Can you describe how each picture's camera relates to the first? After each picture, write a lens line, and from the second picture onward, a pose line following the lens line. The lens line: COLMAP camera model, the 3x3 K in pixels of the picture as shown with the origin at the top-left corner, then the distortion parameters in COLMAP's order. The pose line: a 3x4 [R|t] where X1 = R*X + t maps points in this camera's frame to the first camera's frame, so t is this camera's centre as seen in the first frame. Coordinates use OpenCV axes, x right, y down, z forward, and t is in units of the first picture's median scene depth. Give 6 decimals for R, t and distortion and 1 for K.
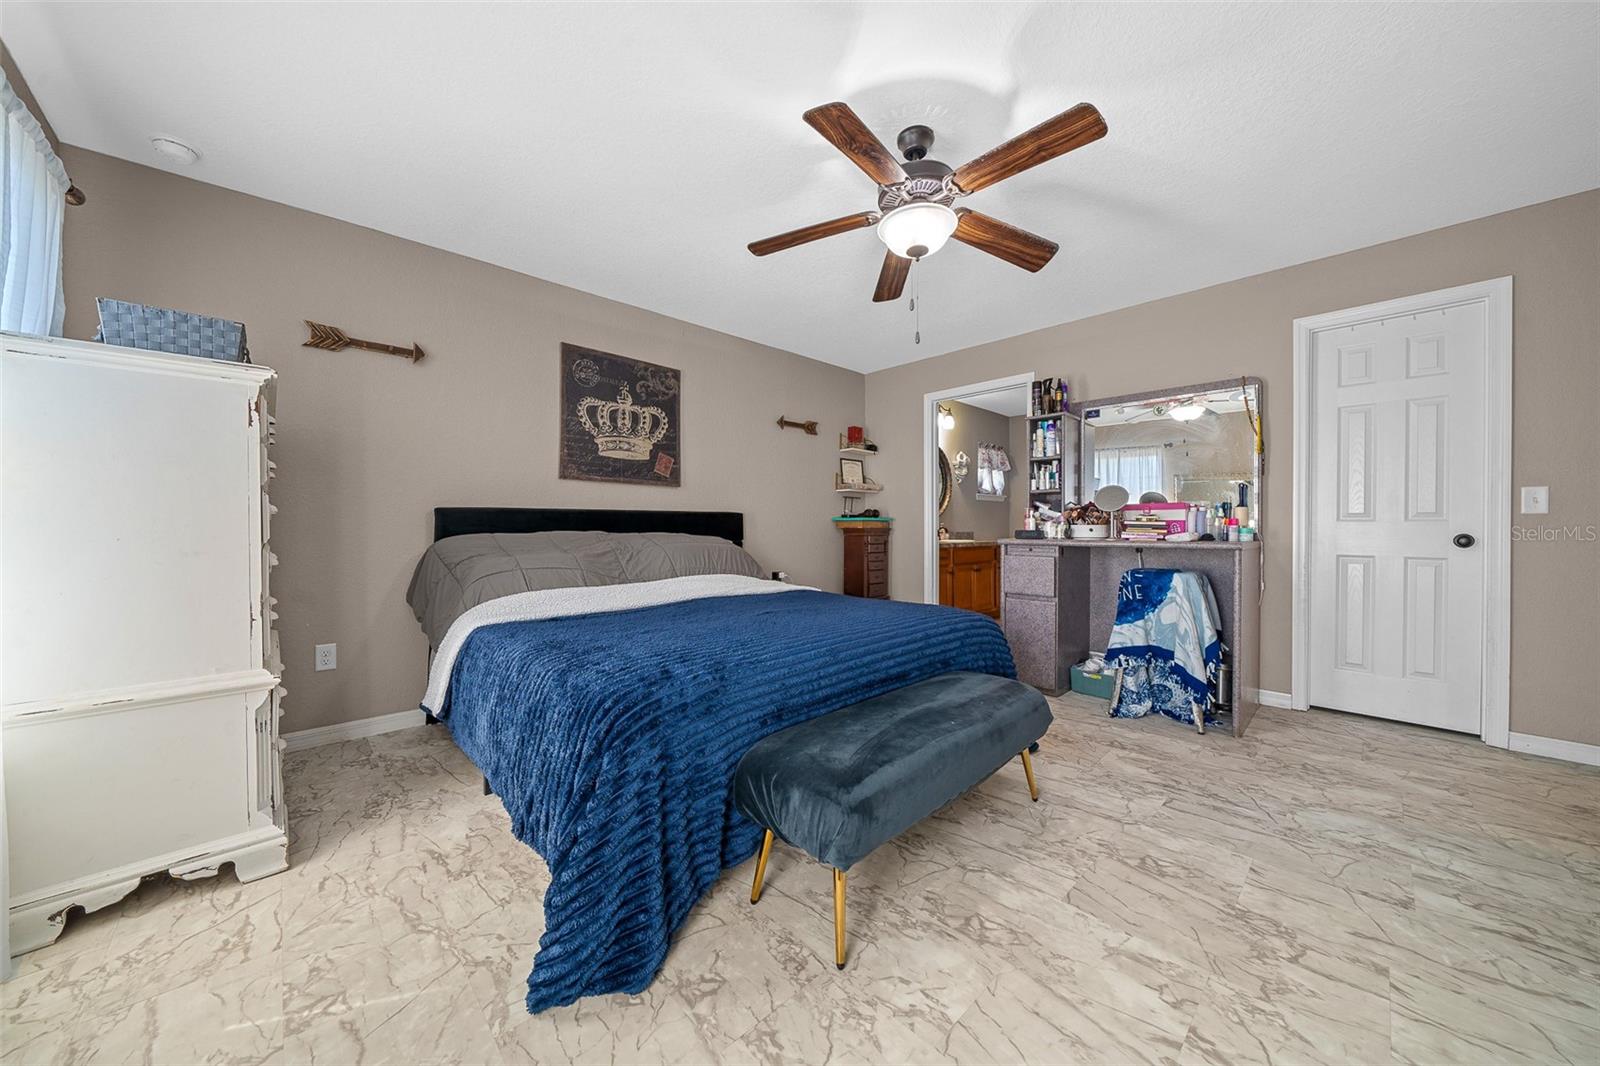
lens RADIAL K [[556.4, 0, 795.9], [0, 556.4, 526.7], [0, 0, 1]] dist [-0.003010, -0.000037]
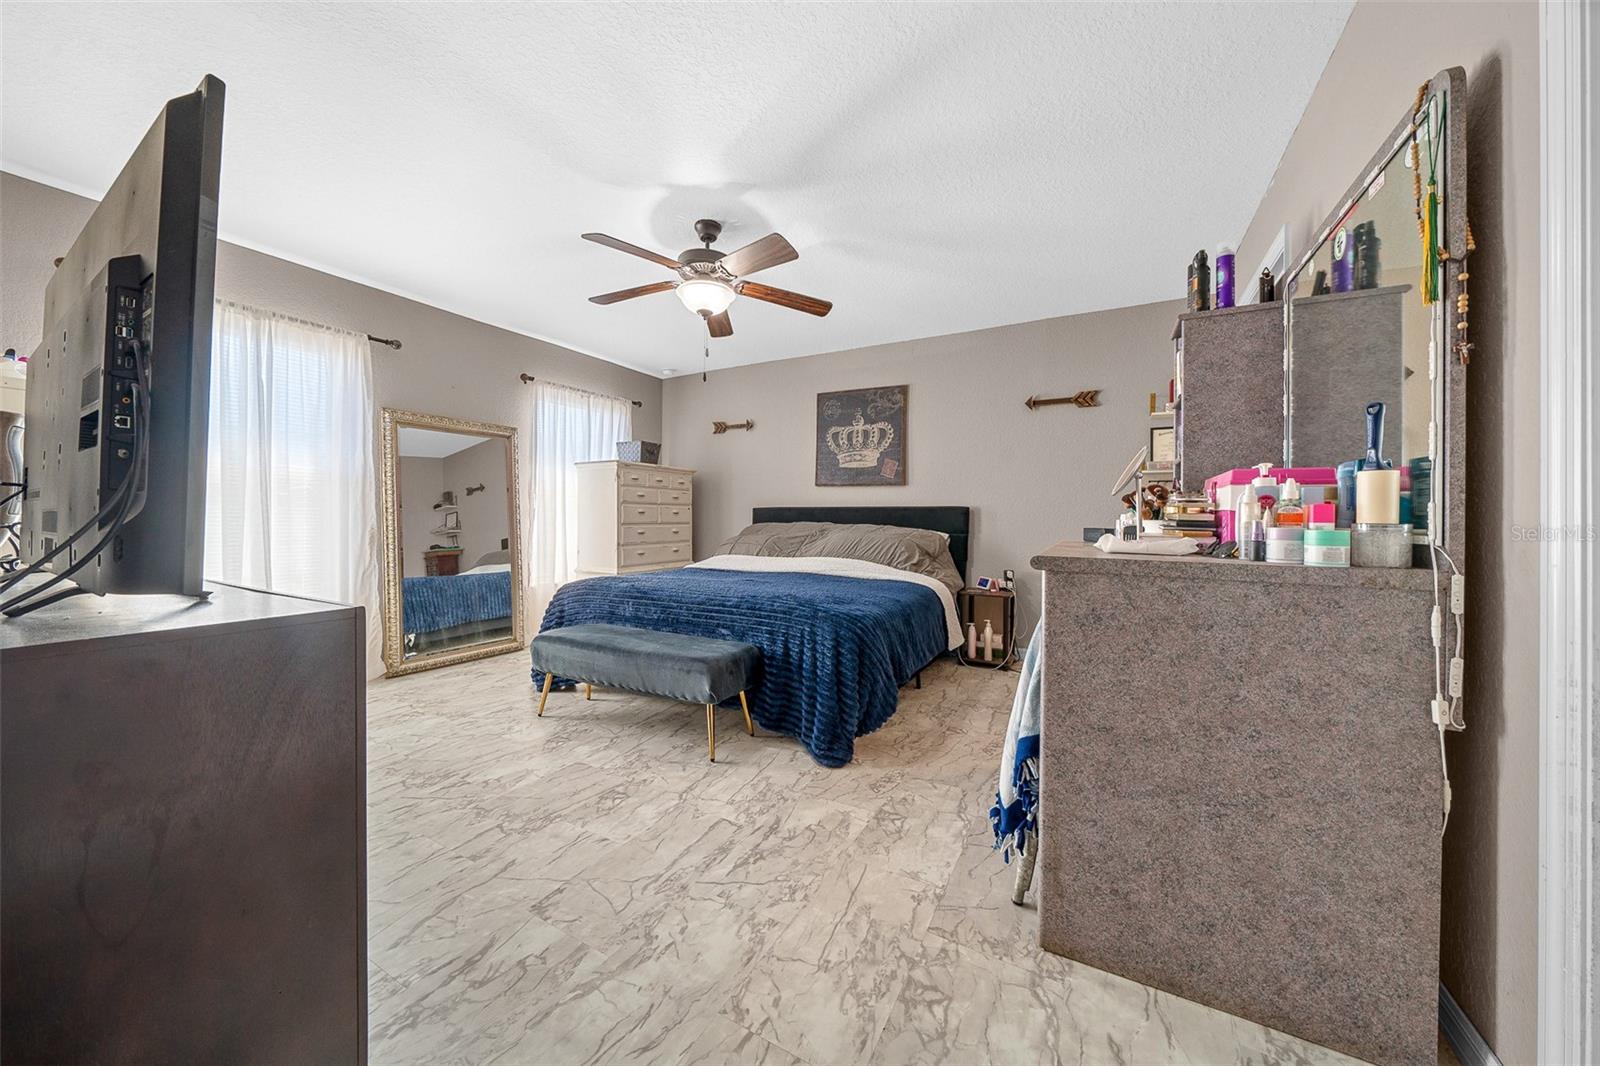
lens RADIAL K [[556.4, 0, 795.9], [0, 556.4, 526.7], [0, 0, 1]] dist [-0.003010, -0.000037]
pose [[0.290719, 0.019462, -0.956611, 1.260557], [-0.007590, 0.999809, 0.018034, -0.007412], [0.956778, 0.002018, 0.290811, 0.671296]]
